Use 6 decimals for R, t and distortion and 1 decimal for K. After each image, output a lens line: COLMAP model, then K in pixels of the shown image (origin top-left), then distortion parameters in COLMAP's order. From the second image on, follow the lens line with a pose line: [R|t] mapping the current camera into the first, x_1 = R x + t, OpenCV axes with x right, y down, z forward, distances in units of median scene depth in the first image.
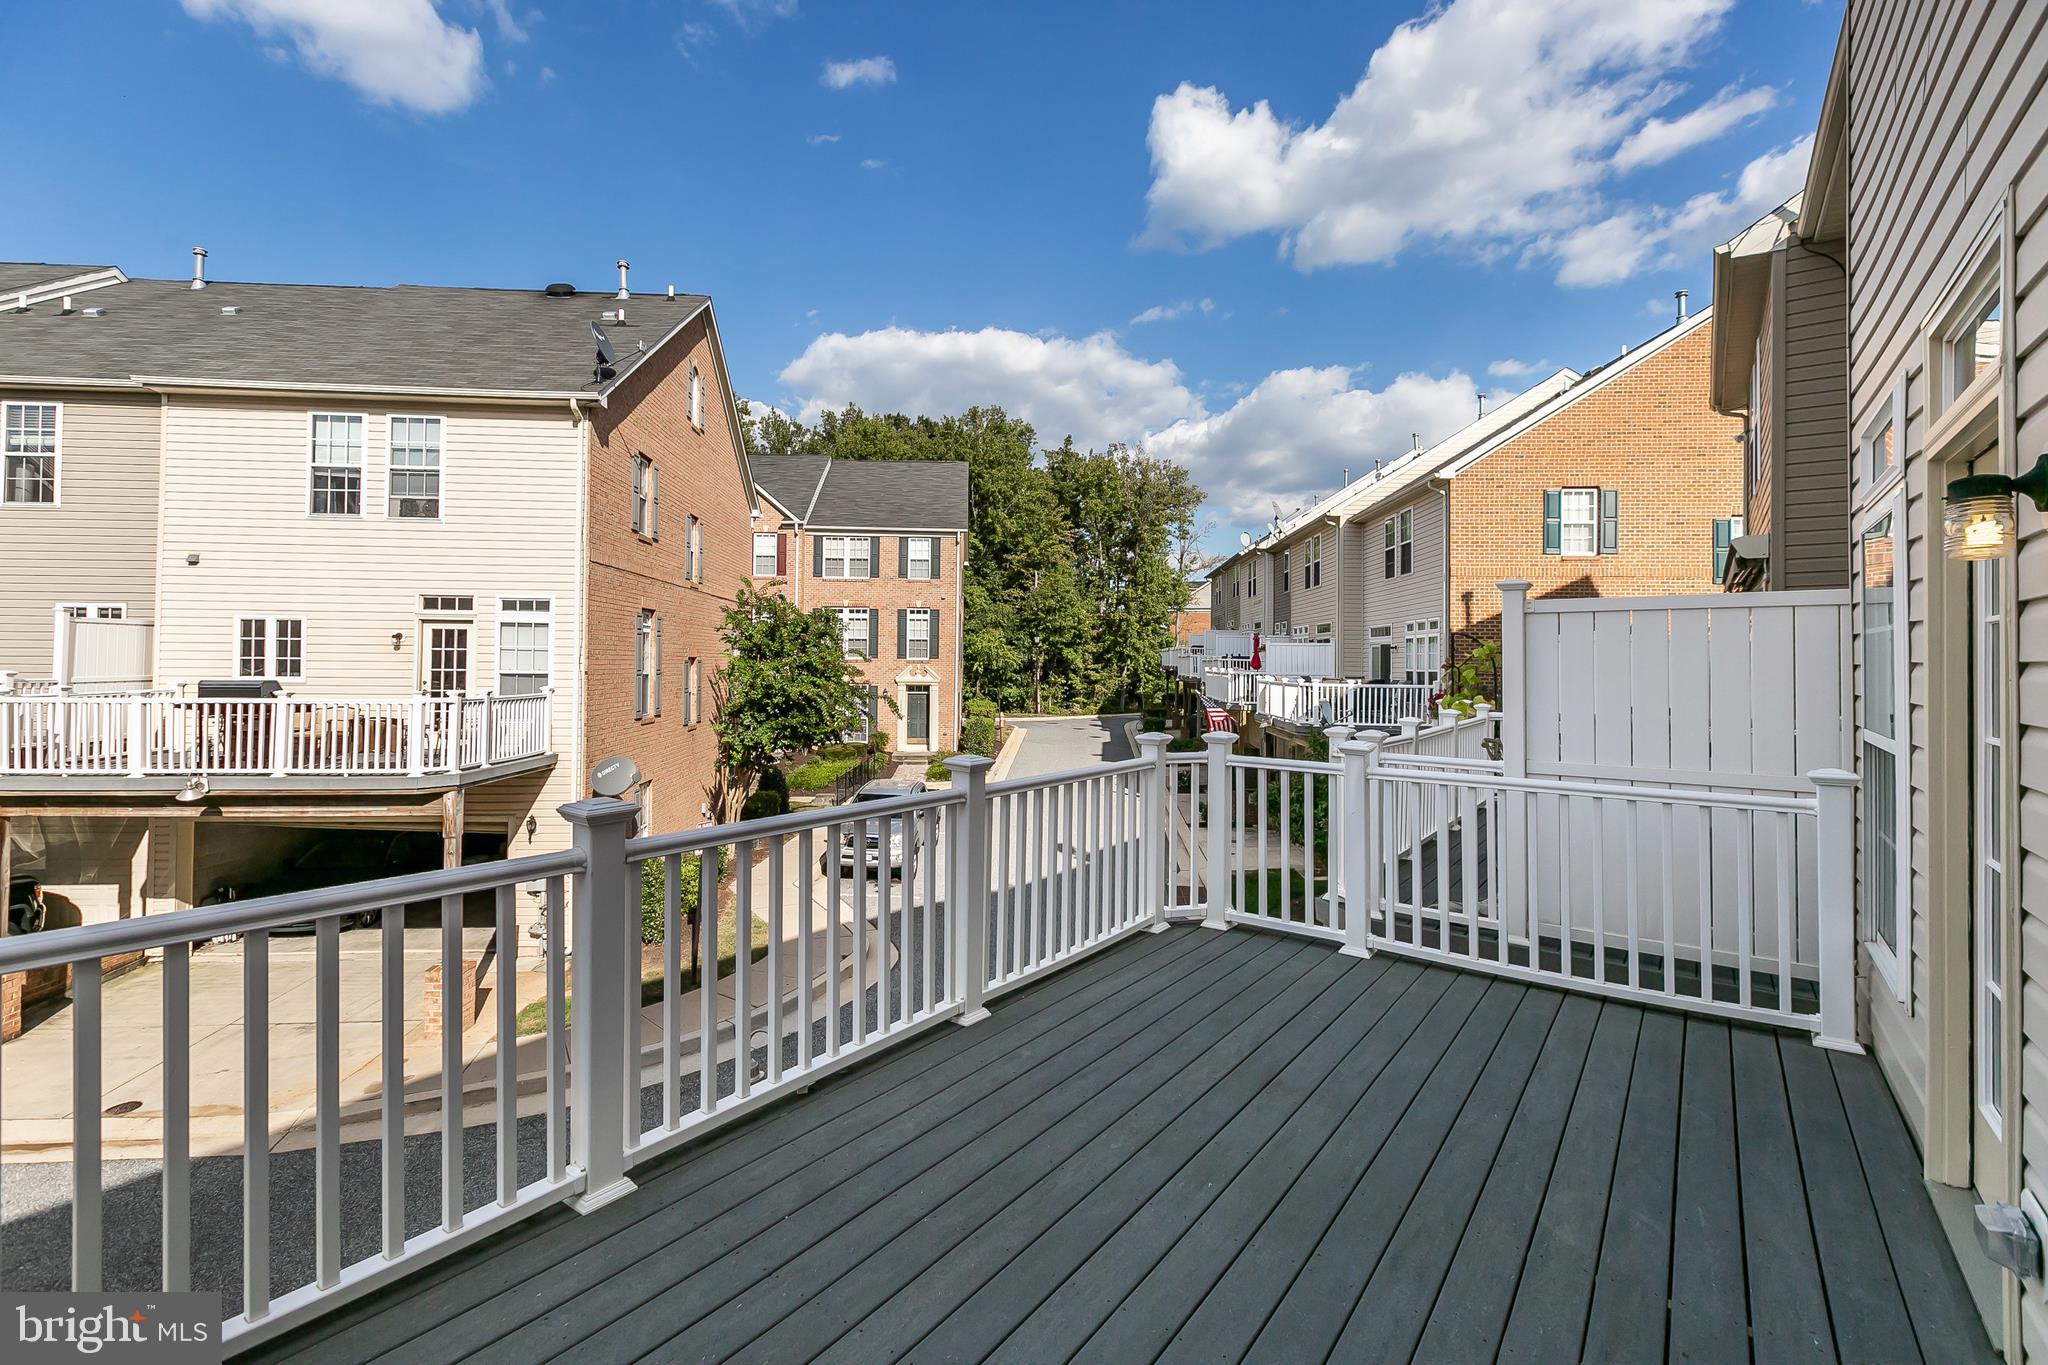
lens RADIAL K [[929.9, 0, 1018.6], [0, 929.9, 653.0], [0, 0, 1]] dist [0.002460, 0.000434]
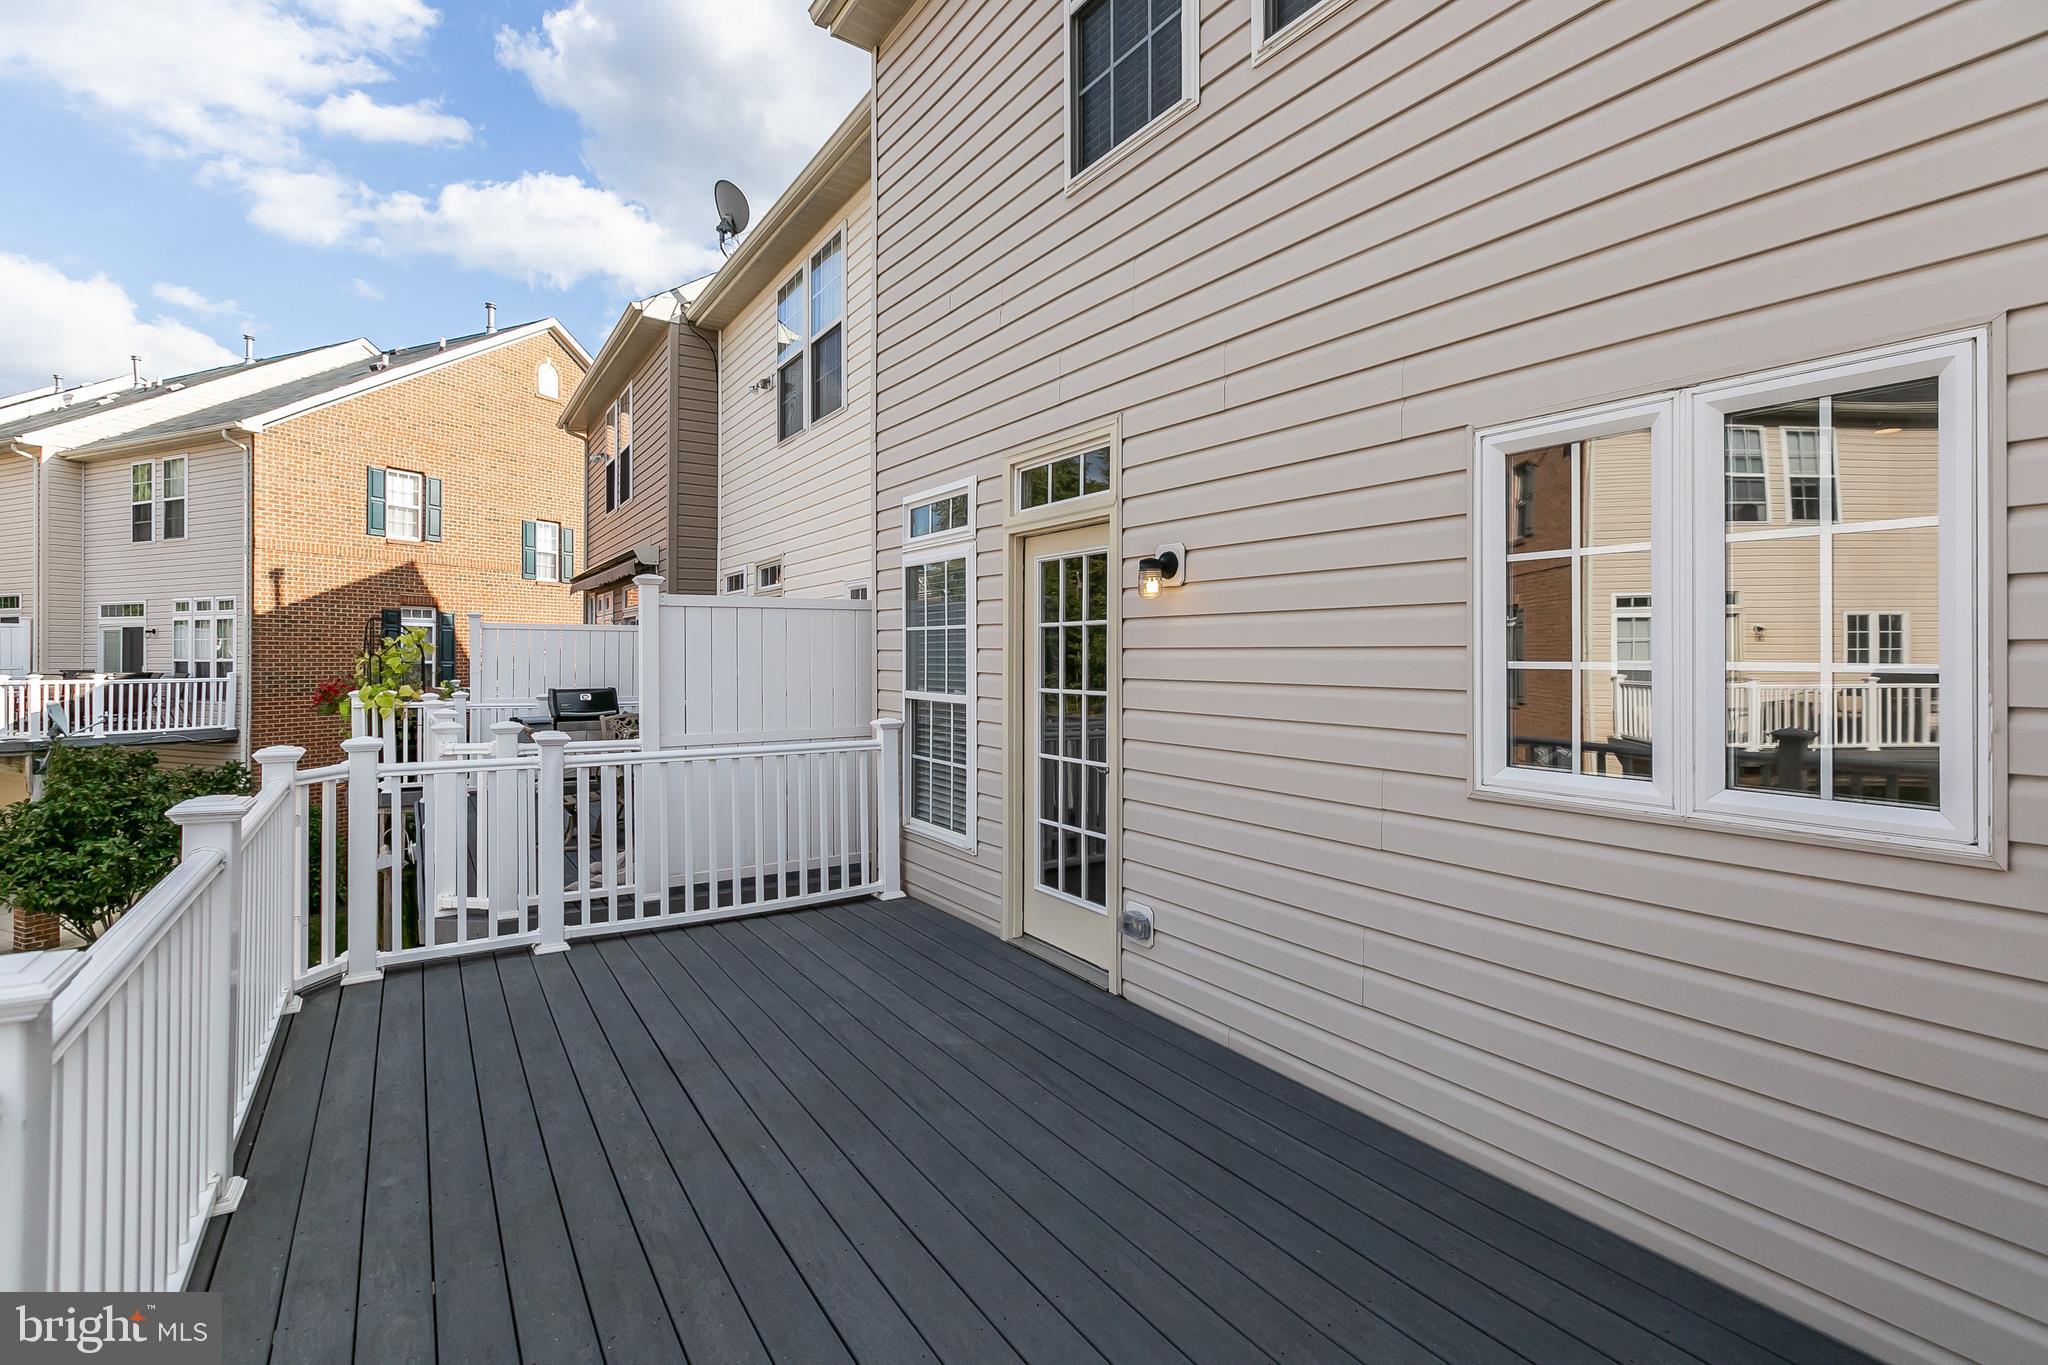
lens RADIAL K [[929.9, 0, 1017.2], [0, 929.9, 666.6], [0, 0, 1]] dist [0.002460, 0.000434]
pose [[0.350041, -0.022992, 0.936452, -0.092657], [-0.004864, 0.999641, 0.026362, -0.000471], [-0.936722, -0.013782, 0.349803, 0.050748]]
